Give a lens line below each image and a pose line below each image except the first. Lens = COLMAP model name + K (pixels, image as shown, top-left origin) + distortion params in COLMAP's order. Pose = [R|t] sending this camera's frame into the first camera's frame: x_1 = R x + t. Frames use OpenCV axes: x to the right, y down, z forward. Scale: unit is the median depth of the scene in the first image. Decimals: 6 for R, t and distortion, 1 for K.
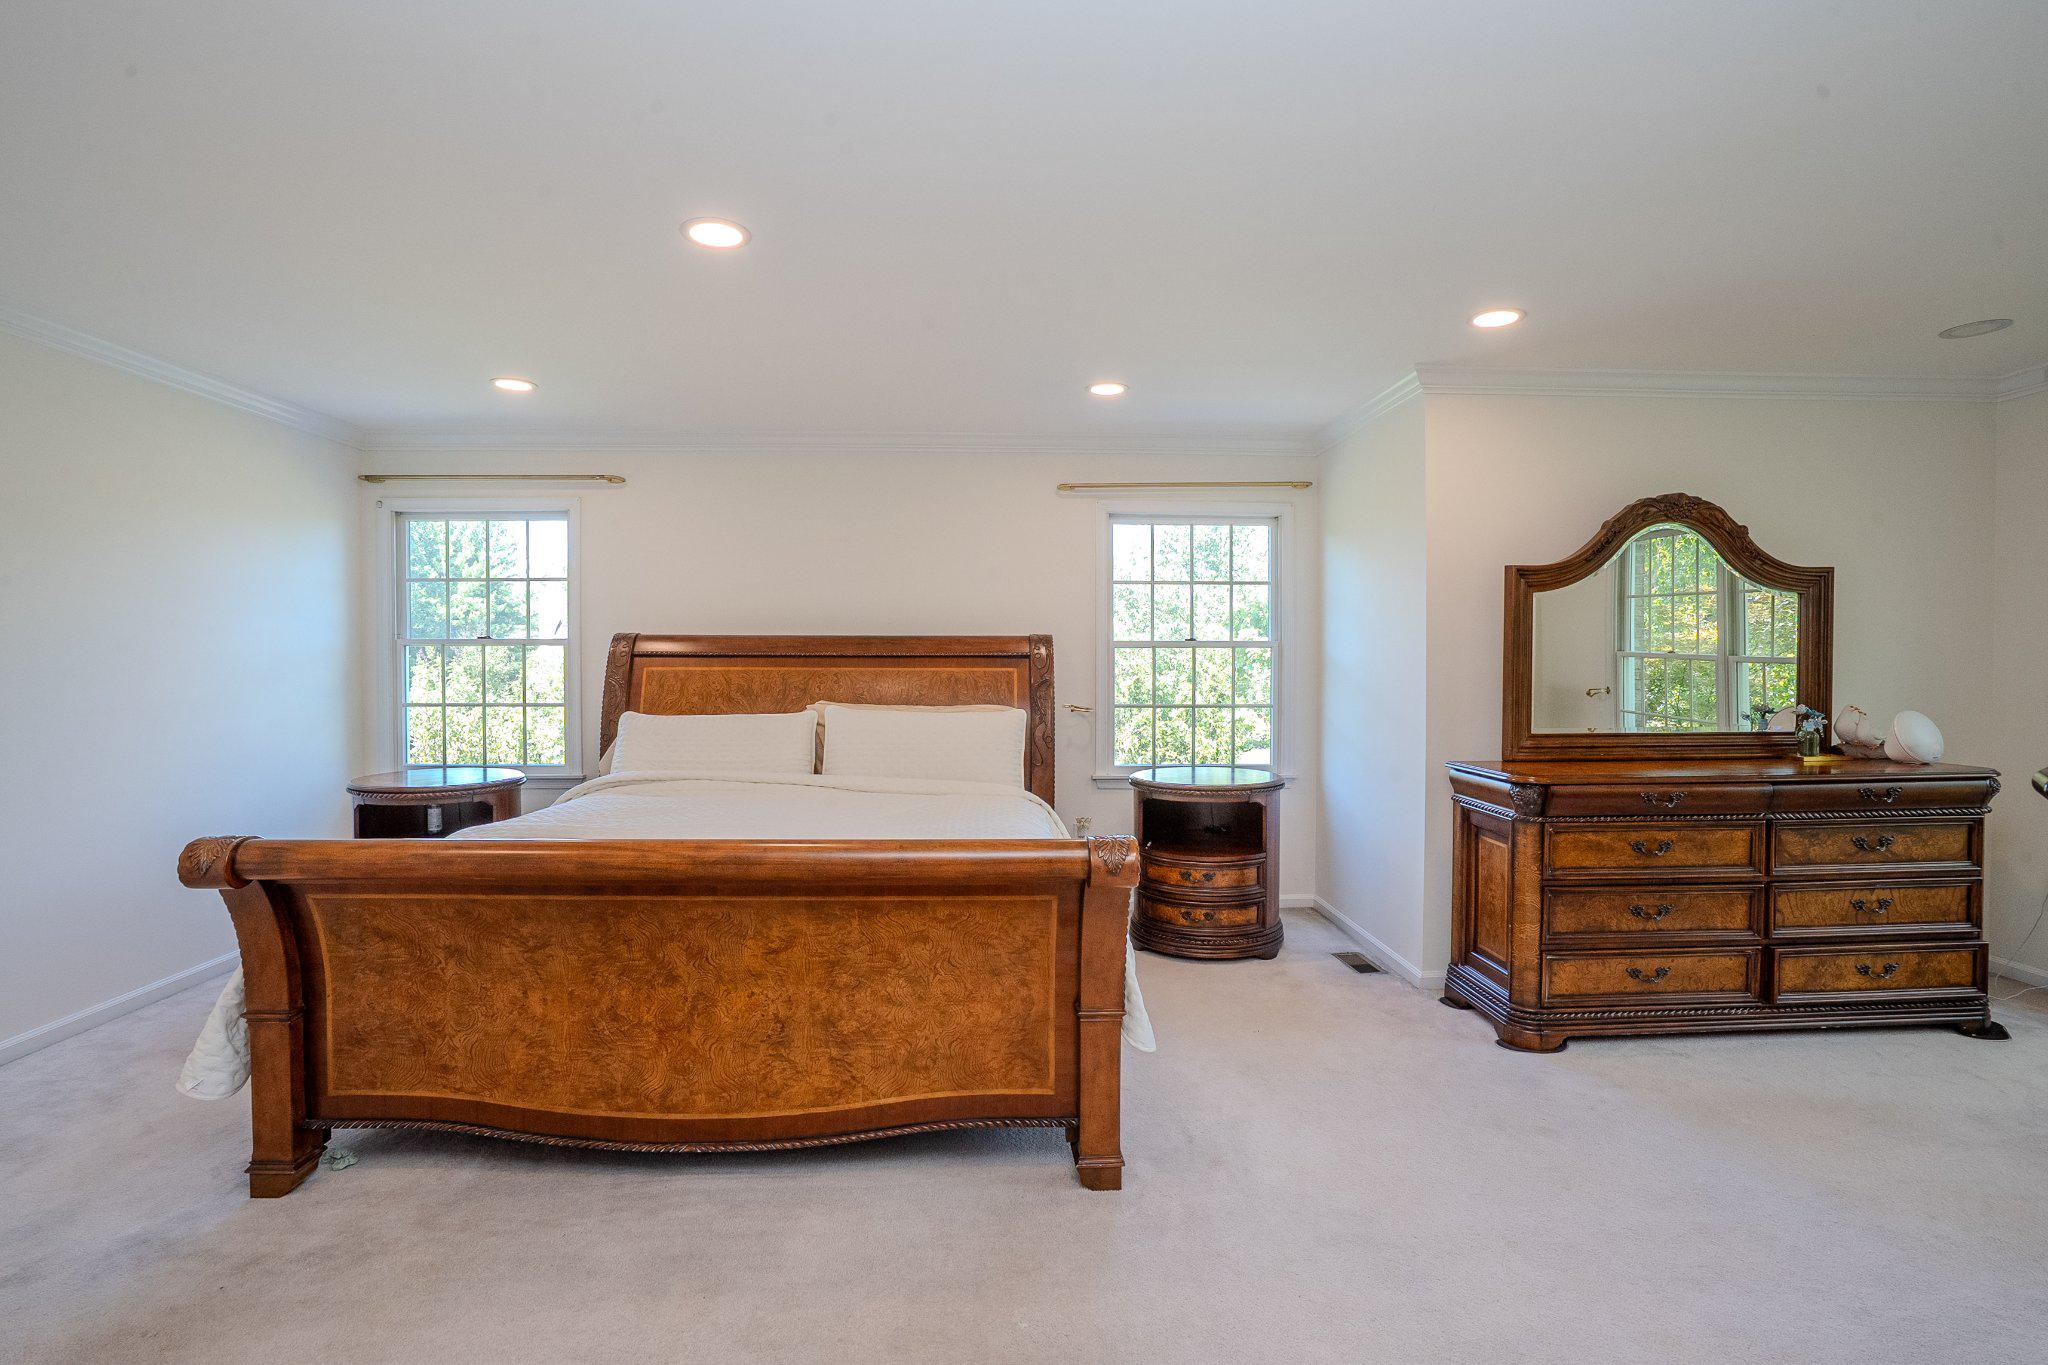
lens RADIAL K [[946.2, 0, 1015.9], [0, 946.2, 678.5], [0, 0, 1]] dist [-0.051143, 0.017103]
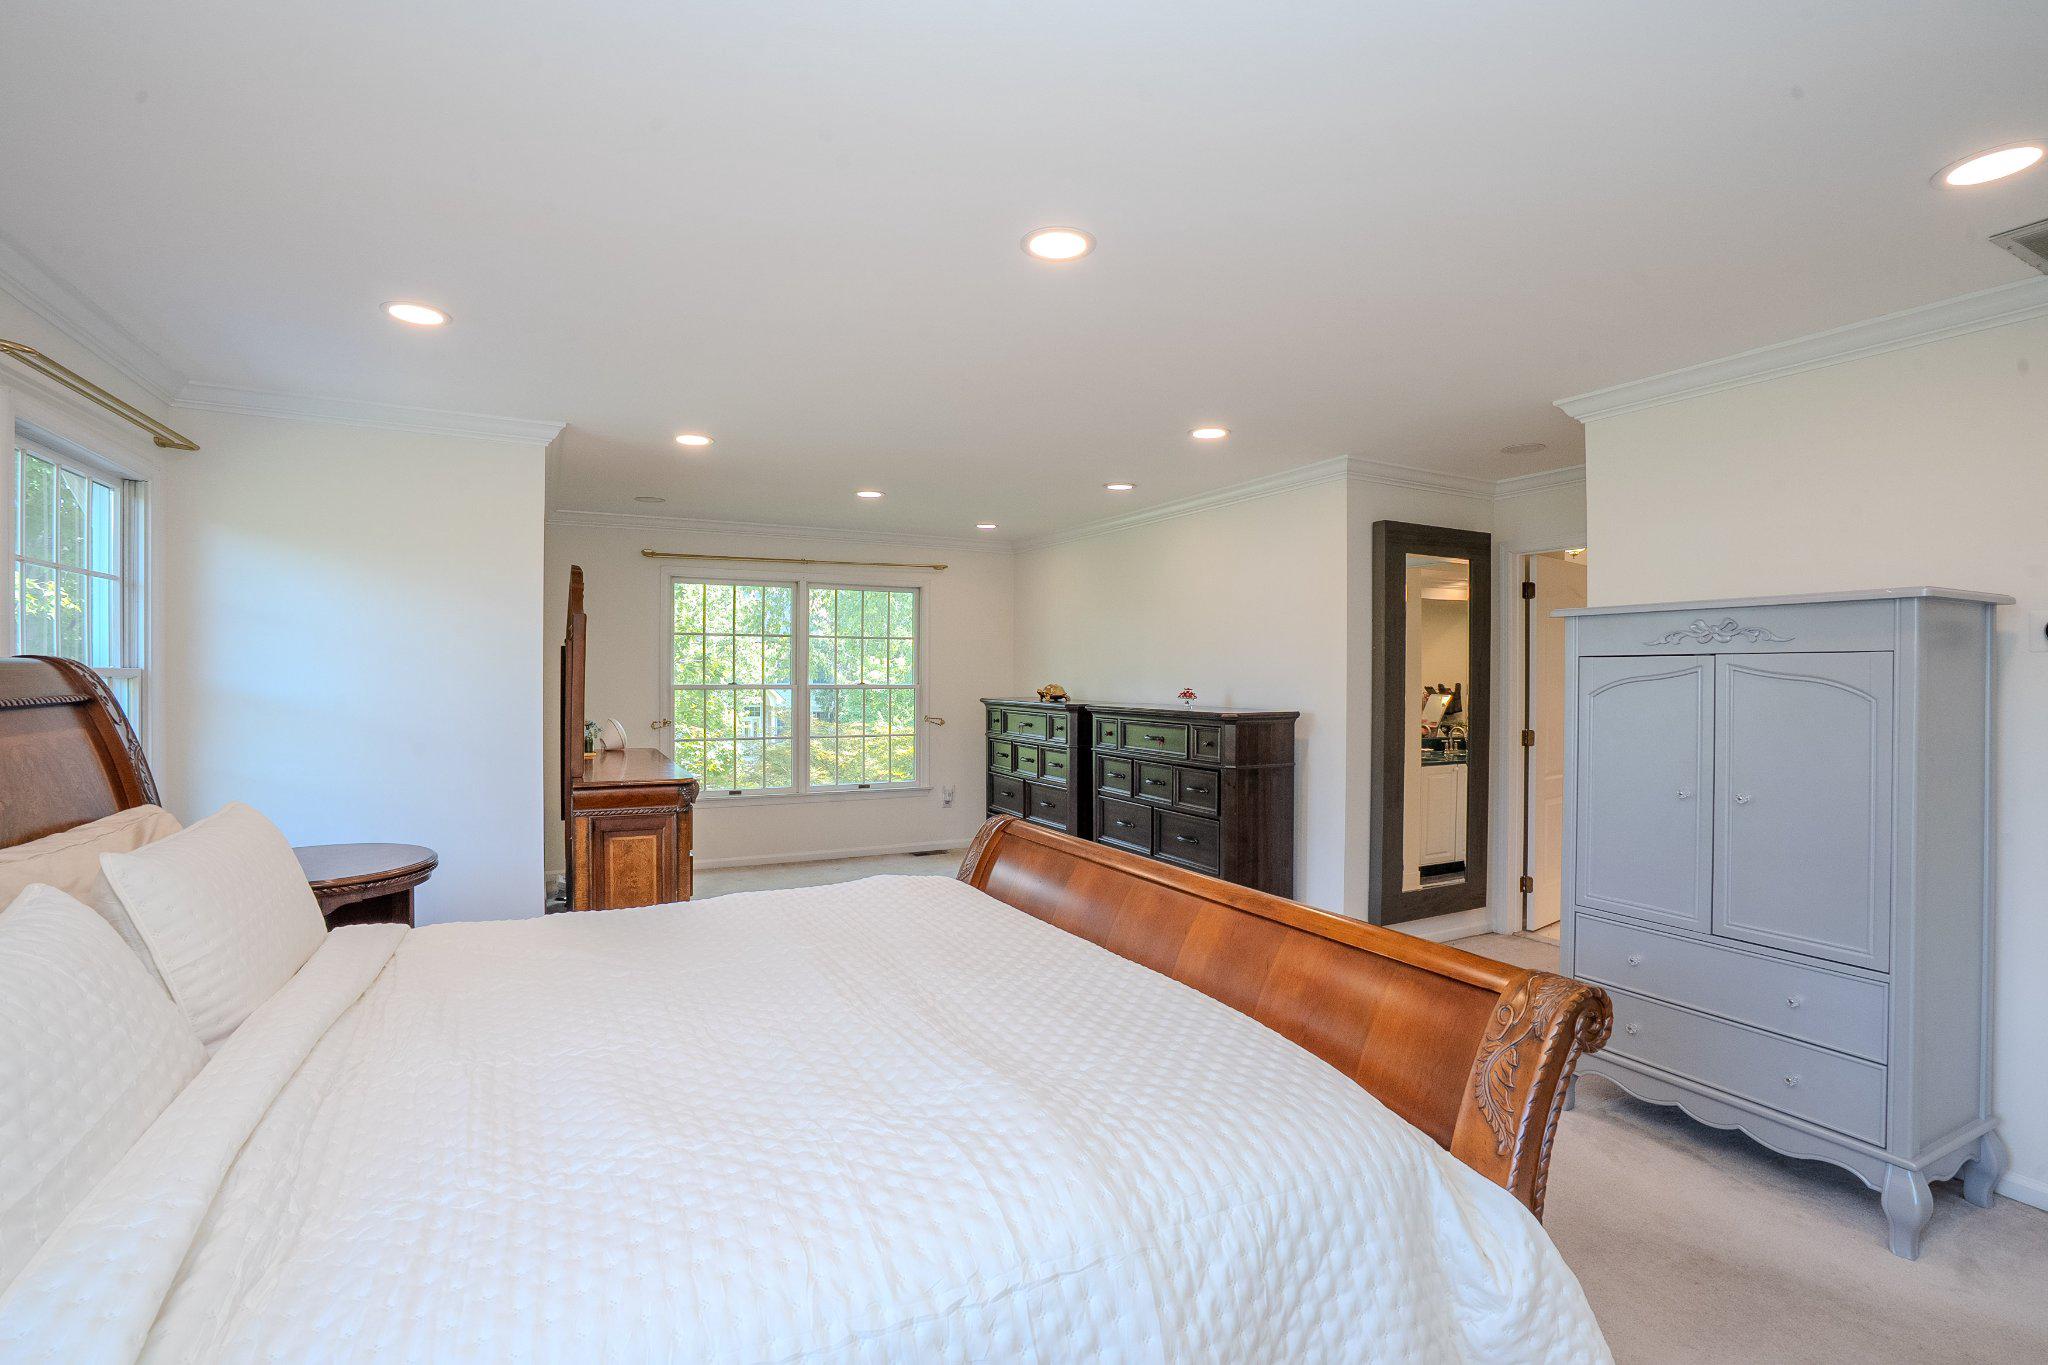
lens RADIAL K [[946.2, 0, 1015.9], [0, 946.2, 678.5], [0, 0, 1]] dist [-0.051143, 0.017103]
pose [[-0.396551, -0.006802, 0.917988, -0.626611], [0.012316, 0.999843, 0.012728, -0.036573], [-0.917930, 0.016353, -0.396405, 0.760782]]
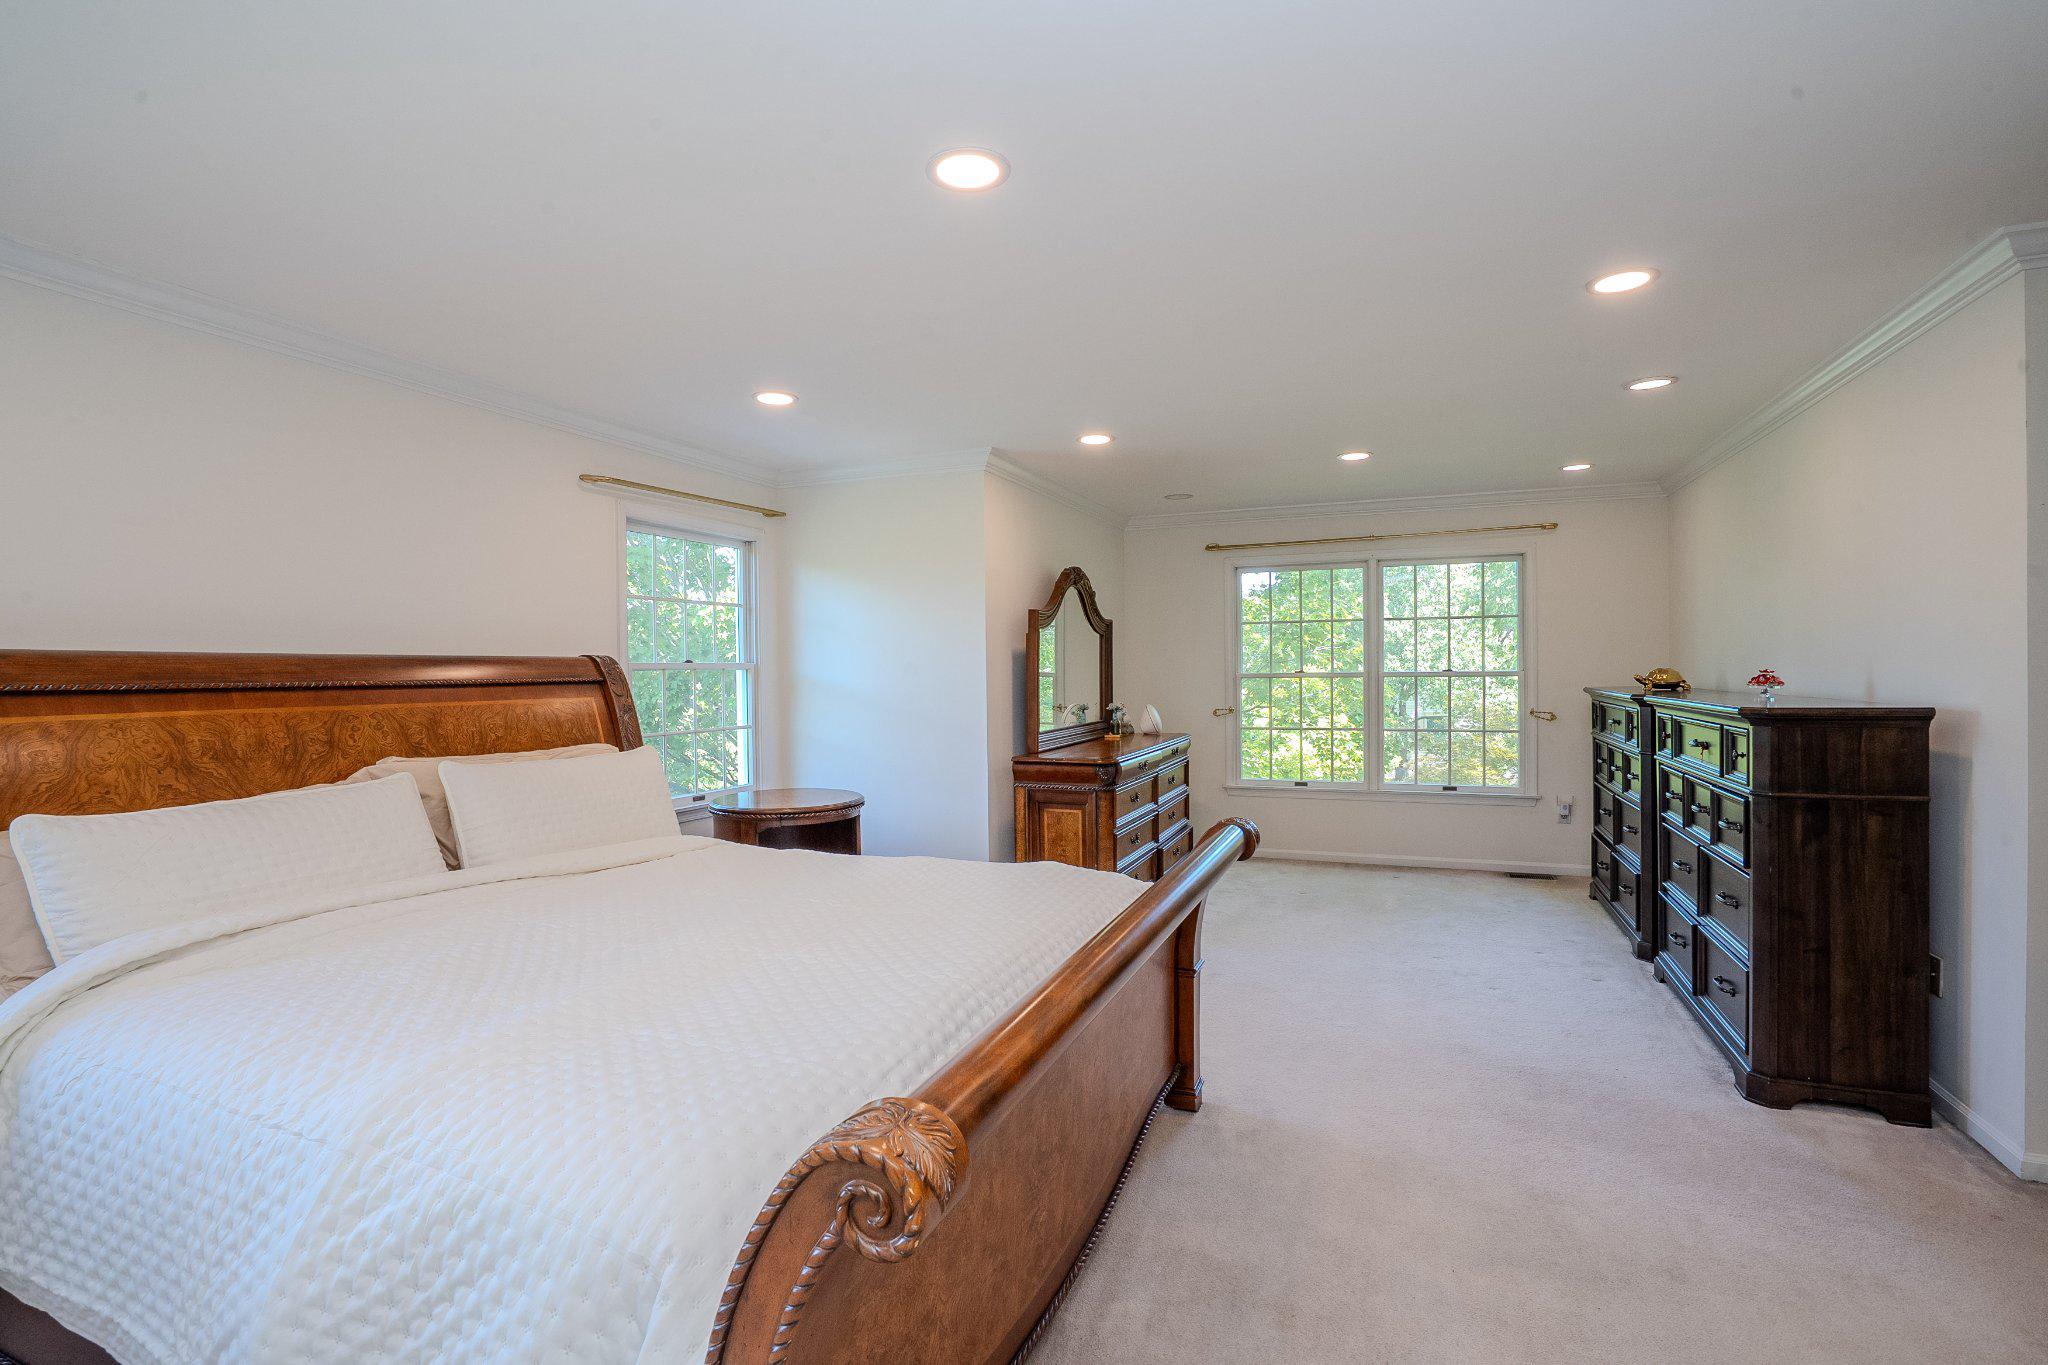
lens RADIAL K [[946.2, 0, 1015.9], [0, 946.2, 678.5], [0, 0, 1]] dist [-0.051143, 0.017103]
pose [[0.437040, -0.013932, 0.899334, -0.572886], [0.027095, 0.999630, 0.002319, -0.019409], [-0.899034, 0.023354, 0.437256, 0.332161]]
